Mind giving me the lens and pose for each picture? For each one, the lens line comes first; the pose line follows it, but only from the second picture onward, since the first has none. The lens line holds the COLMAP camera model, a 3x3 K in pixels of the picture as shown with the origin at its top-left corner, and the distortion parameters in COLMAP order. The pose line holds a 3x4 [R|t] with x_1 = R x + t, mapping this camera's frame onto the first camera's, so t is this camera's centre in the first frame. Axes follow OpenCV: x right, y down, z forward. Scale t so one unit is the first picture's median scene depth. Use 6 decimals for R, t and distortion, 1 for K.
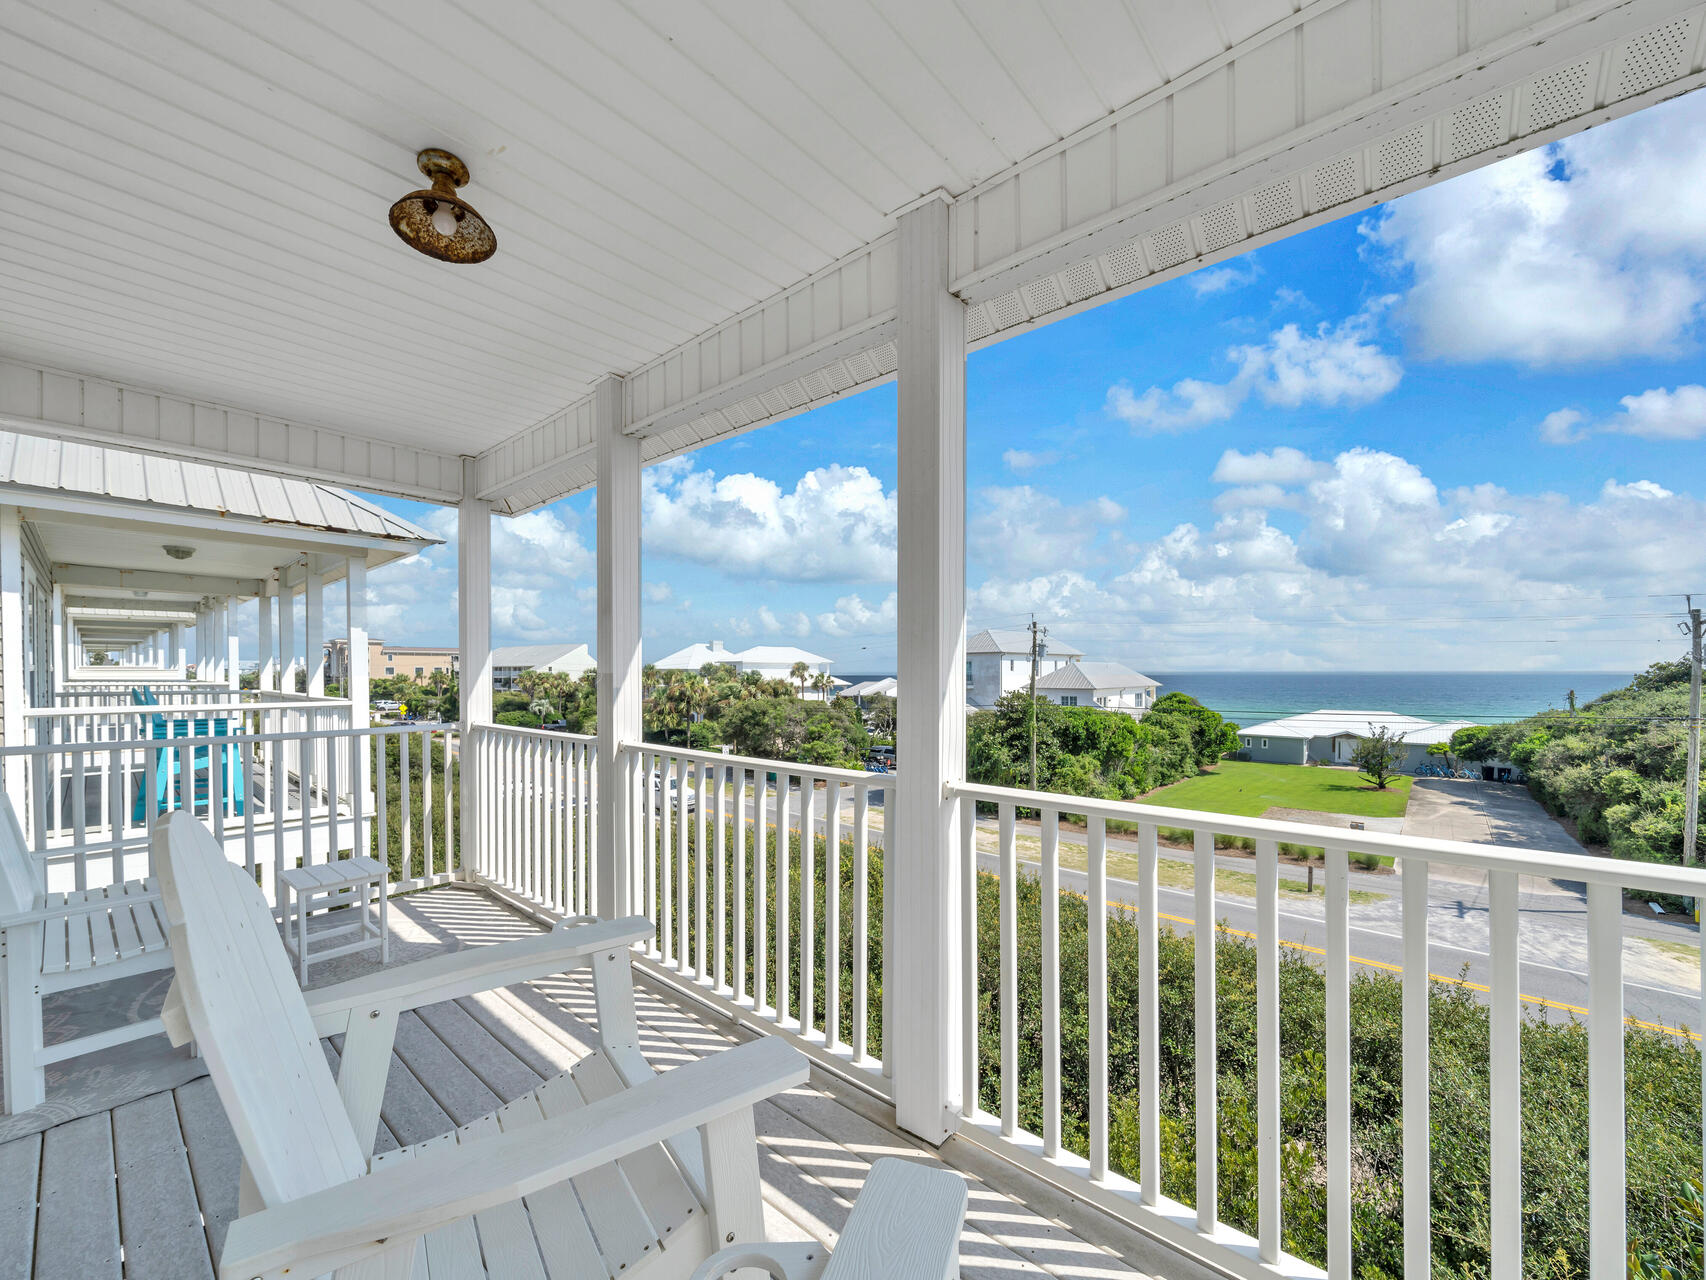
lens RADIAL K [[702.1, 0, 828.5], [0, 702.1, 667.1], [0, 0, 1]] dist [-0.001953, -0.000344]
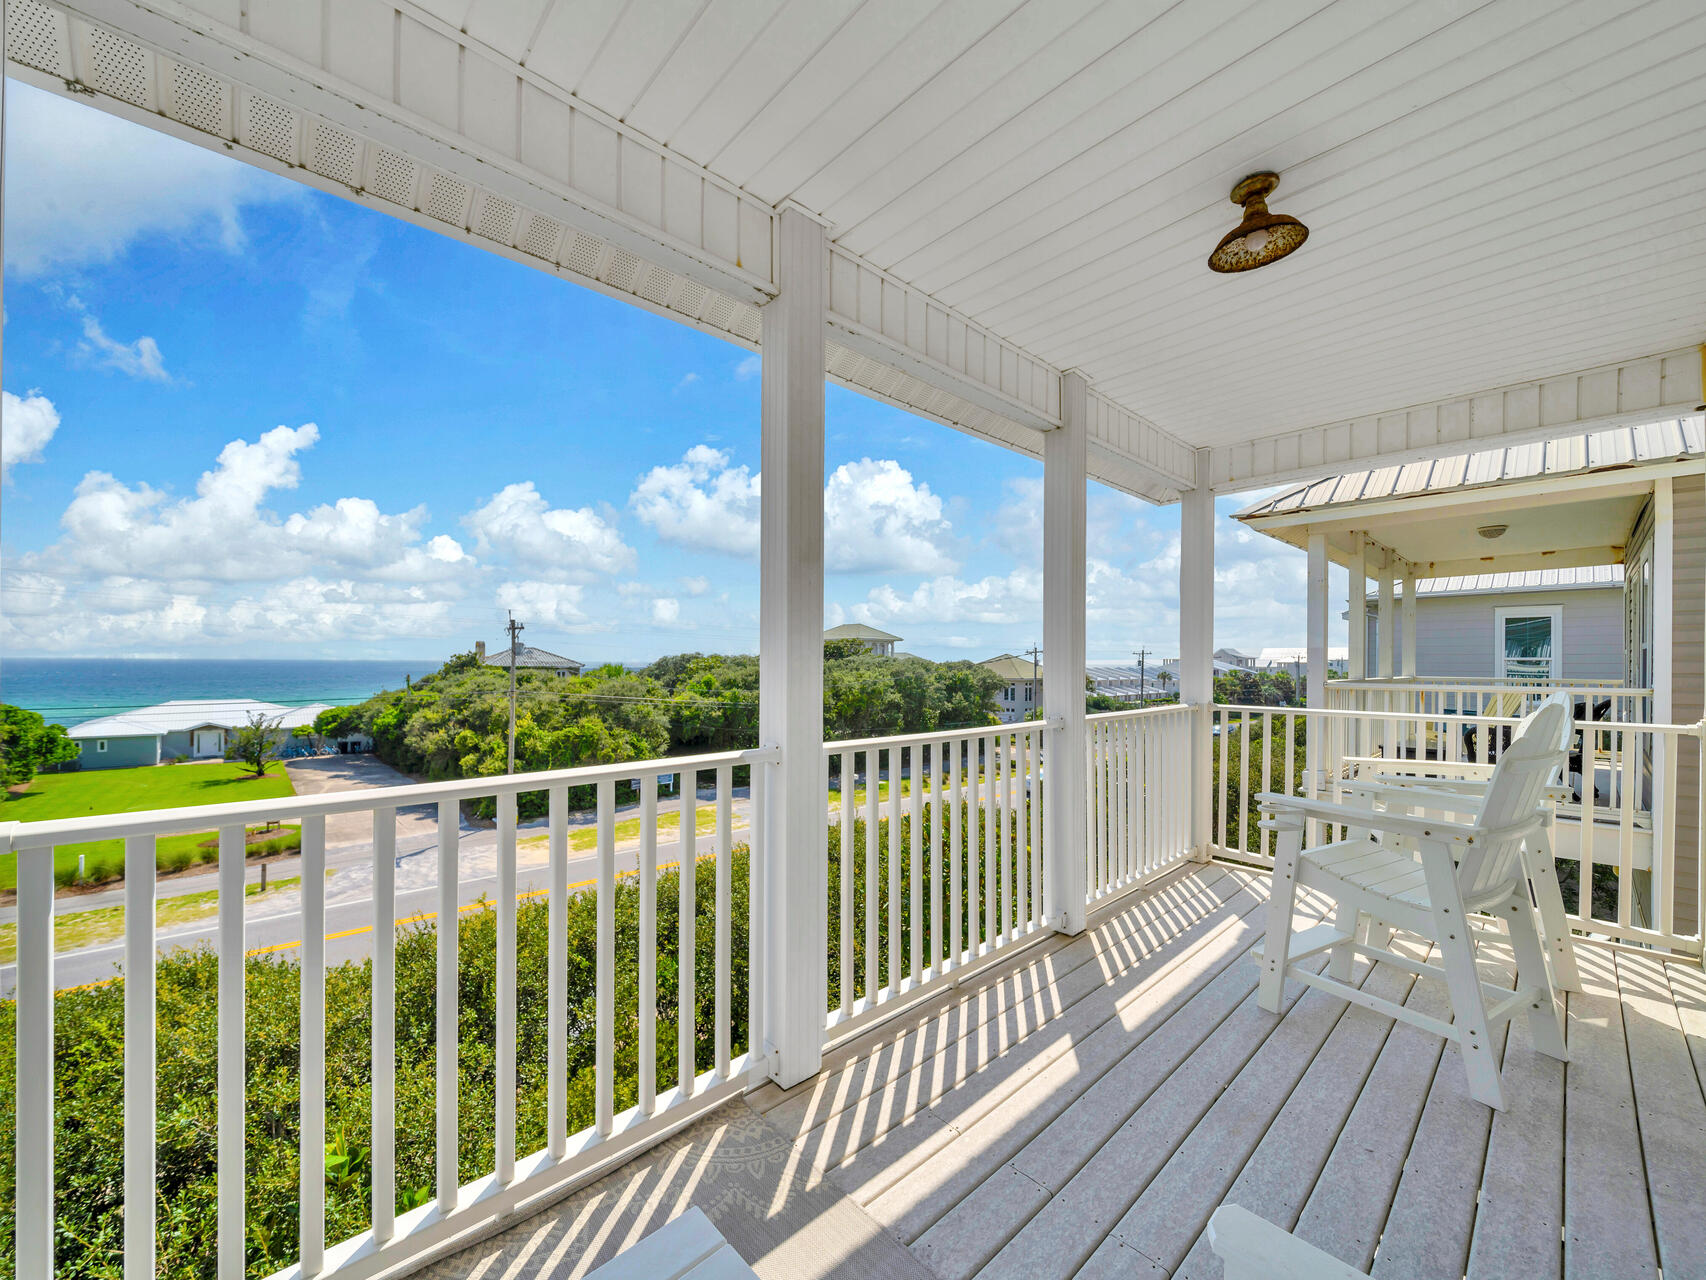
lens RADIAL K [[677.1, 0, 841.1], [0, 677.1, 645.4], [0, 0, 1]] dist [-0.009581, 0.000253]
pose [[0.080988, 0.028300, 0.996313, -0.111088], [-0.011622, 0.999556, -0.027447, 0.004312], [-0.996647, -0.009356, 0.081281, 0.106955]]
